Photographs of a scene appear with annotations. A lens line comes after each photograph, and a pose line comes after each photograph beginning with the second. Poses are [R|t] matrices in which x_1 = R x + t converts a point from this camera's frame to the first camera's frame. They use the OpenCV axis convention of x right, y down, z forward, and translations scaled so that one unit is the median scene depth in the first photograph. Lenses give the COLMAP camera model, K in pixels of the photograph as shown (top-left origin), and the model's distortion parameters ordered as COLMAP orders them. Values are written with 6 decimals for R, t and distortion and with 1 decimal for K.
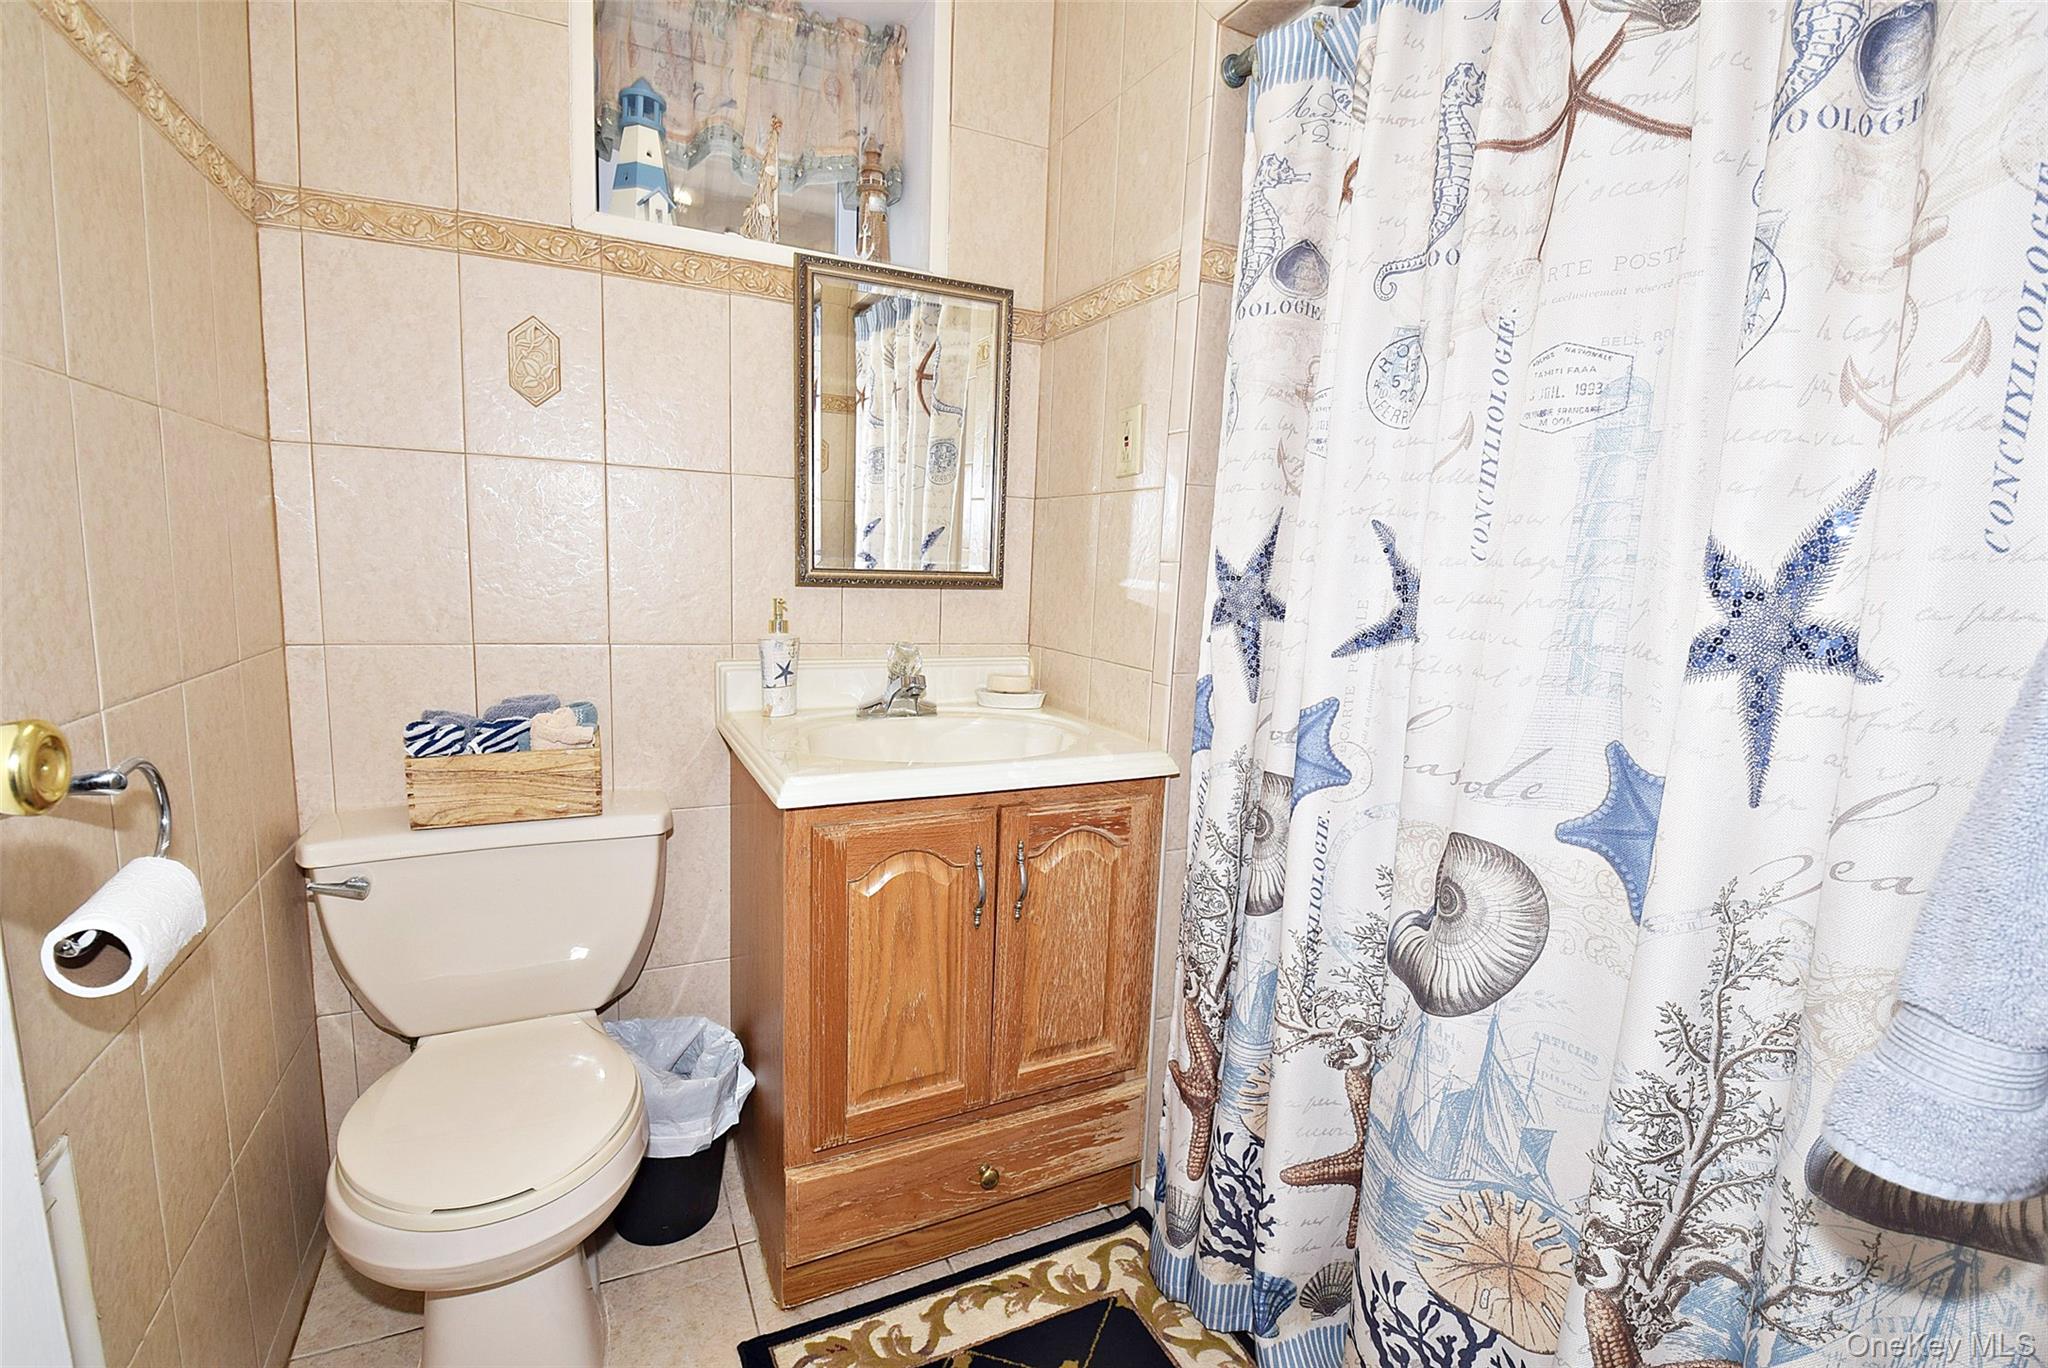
lens RADIAL K [[921.2, 0, 1021.3], [0, 921.2, 706.5], [0, 0, 1]] dist [0.012428, -0.024936]
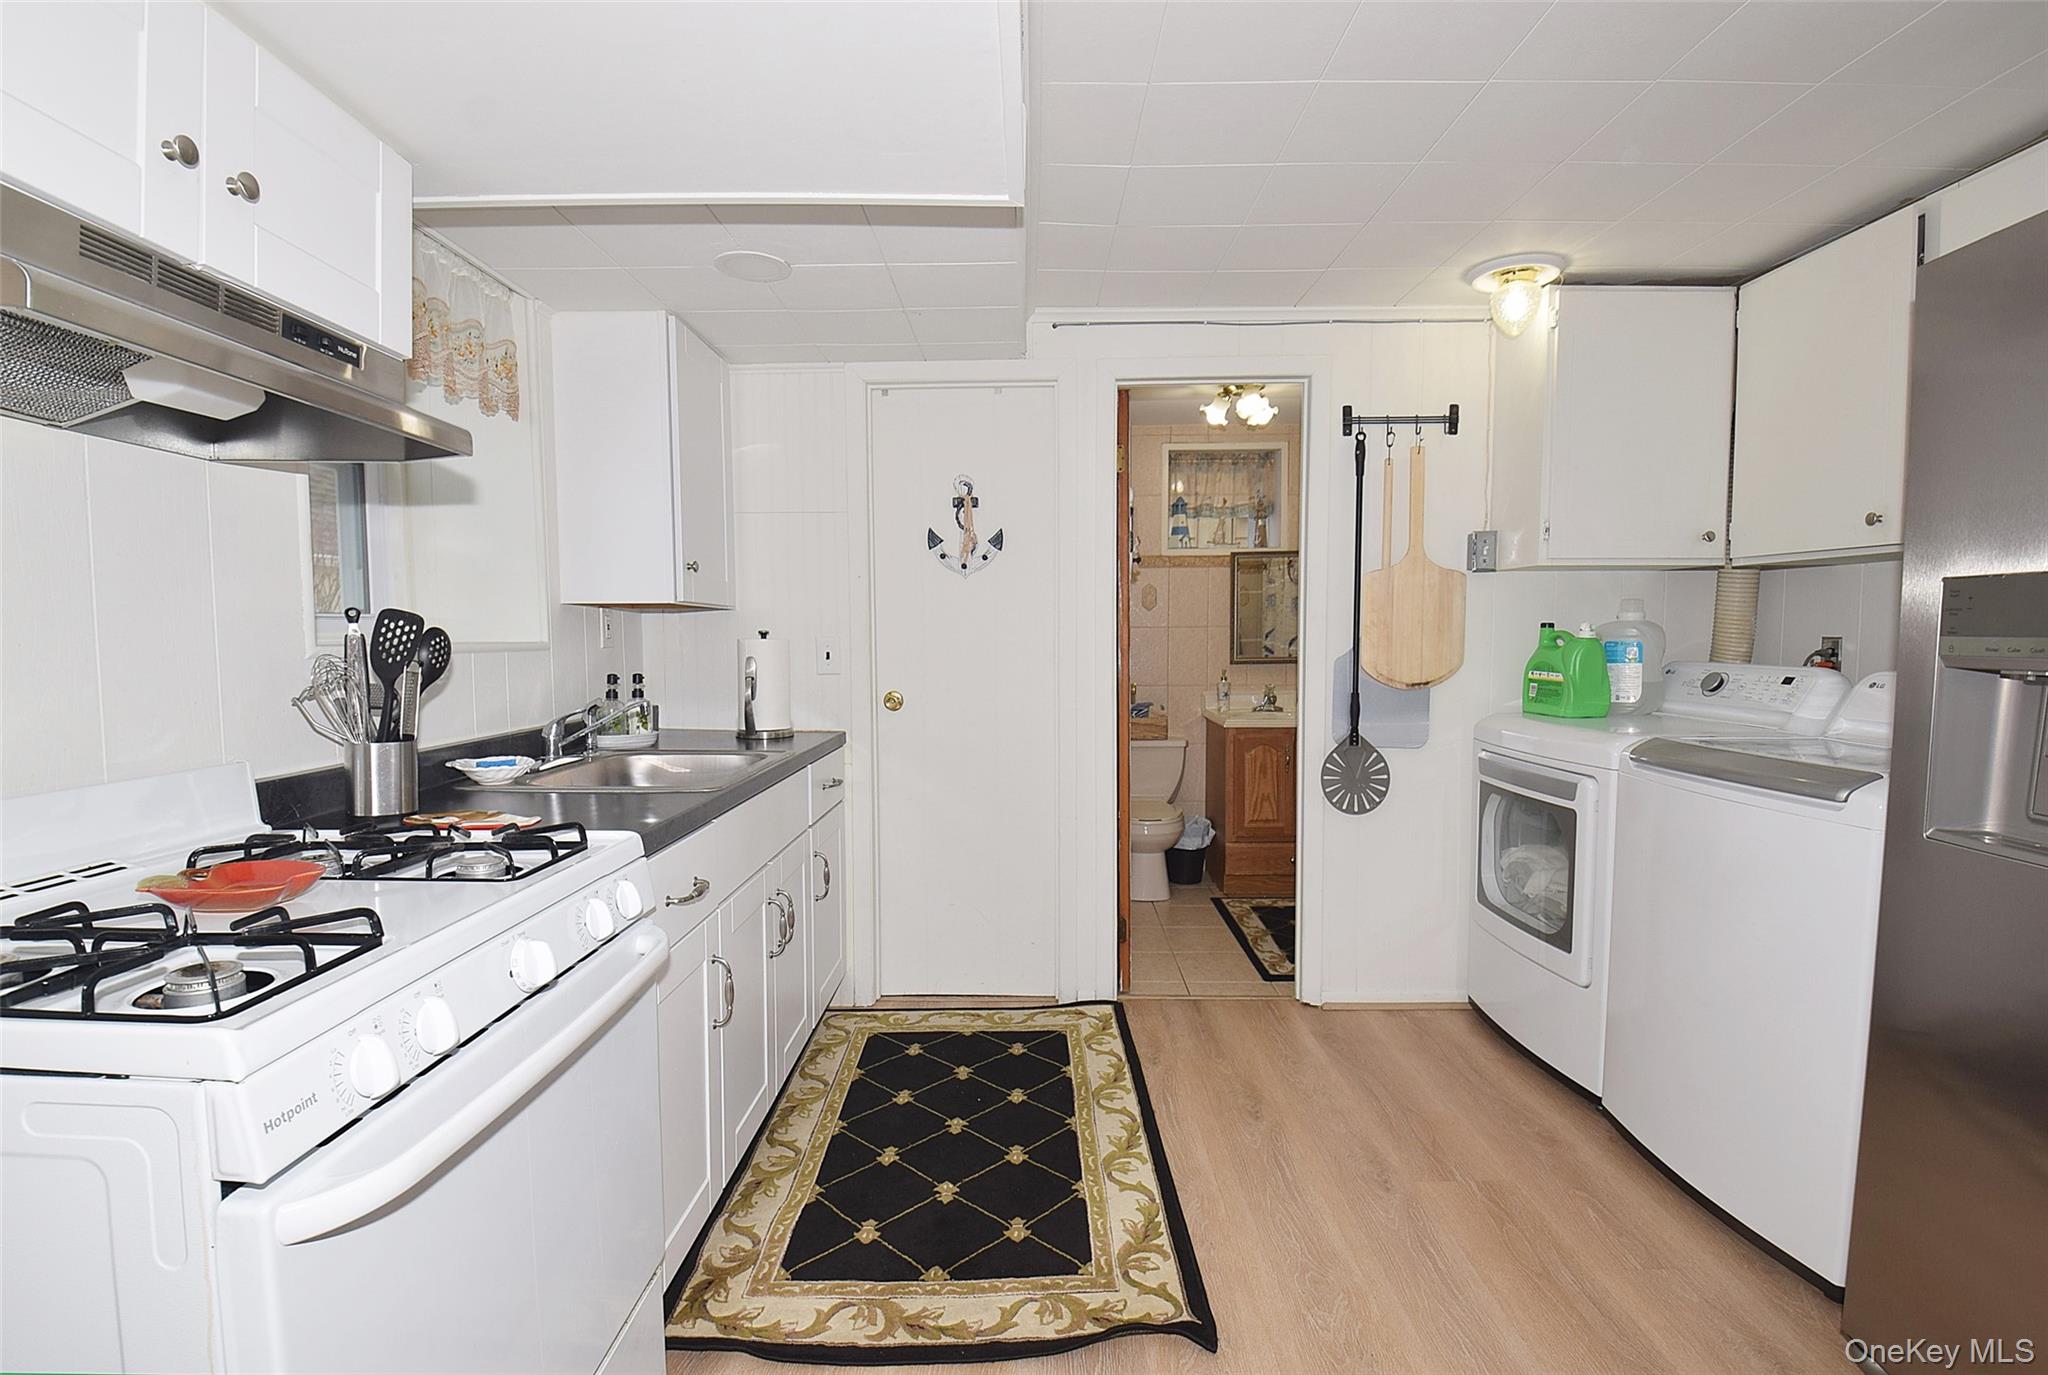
lens RADIAL K [[961.3, 0, 1023.9], [0, 961.3, 701.8], [0, 0, 1]] dist [0.002123, -0.000109]
pose [[0.900316, -0.011944, -0.435073, 0.514557], [-0.025330, 0.996491, -0.079772, 0.257528], [0.434499, 0.082841, 0.896854, -2.108432]]
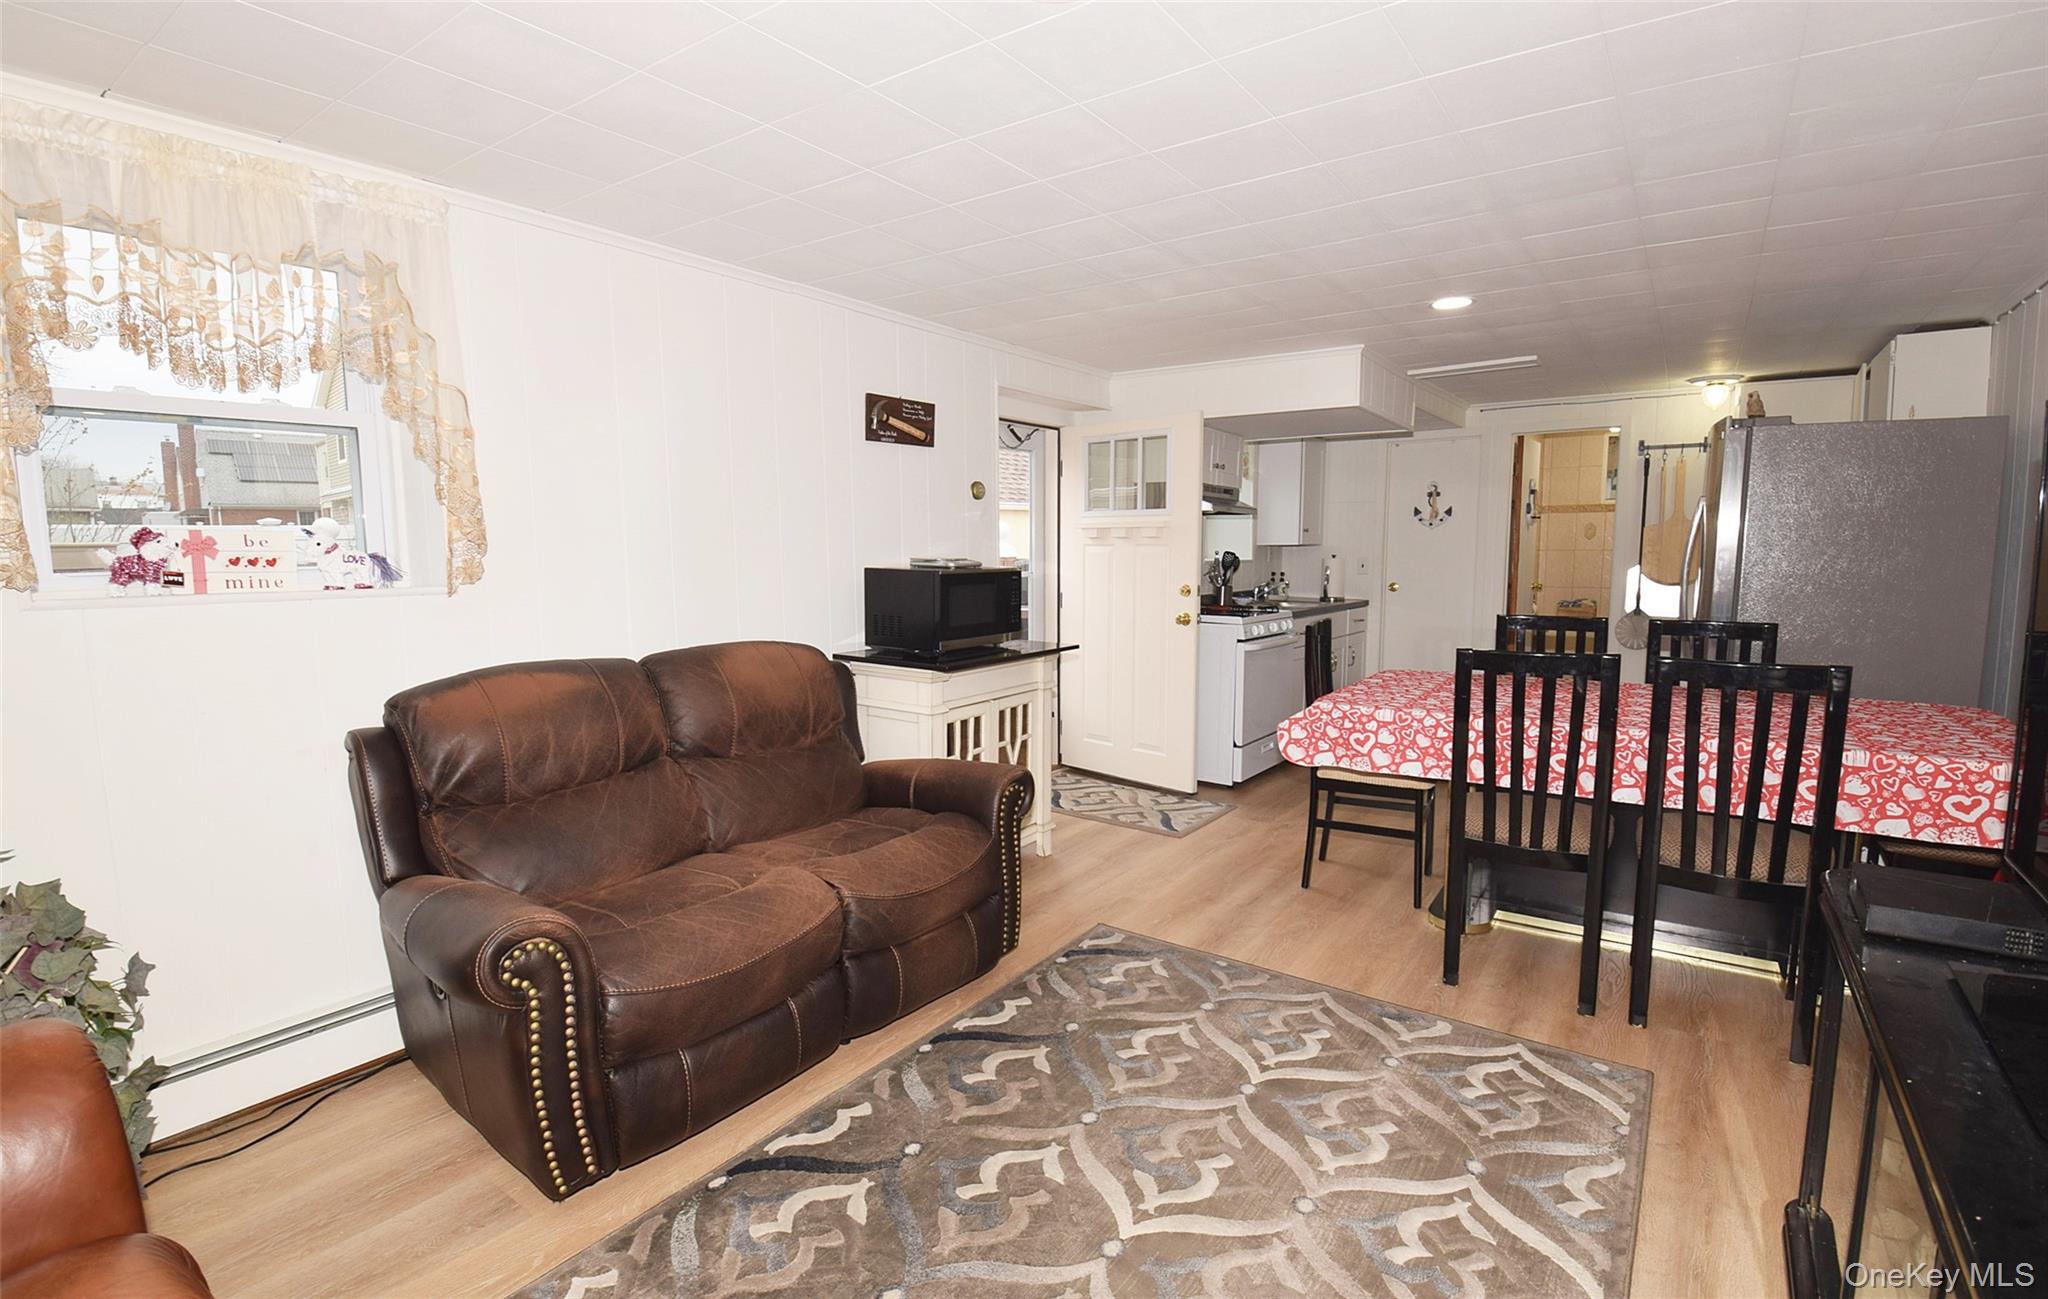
lens RADIAL K [[1023.3, 0, 998.7], [0, 1023.3, 655.1], [0, 0, 1]] dist [0.000282, -0.000583]
pose [[0.495614, 0.048780, -0.867172, 2.689011], [-0.104716, 0.994495, -0.003906, 0.639584], [0.862207, 0.092742, 0.497993, -4.399941]]
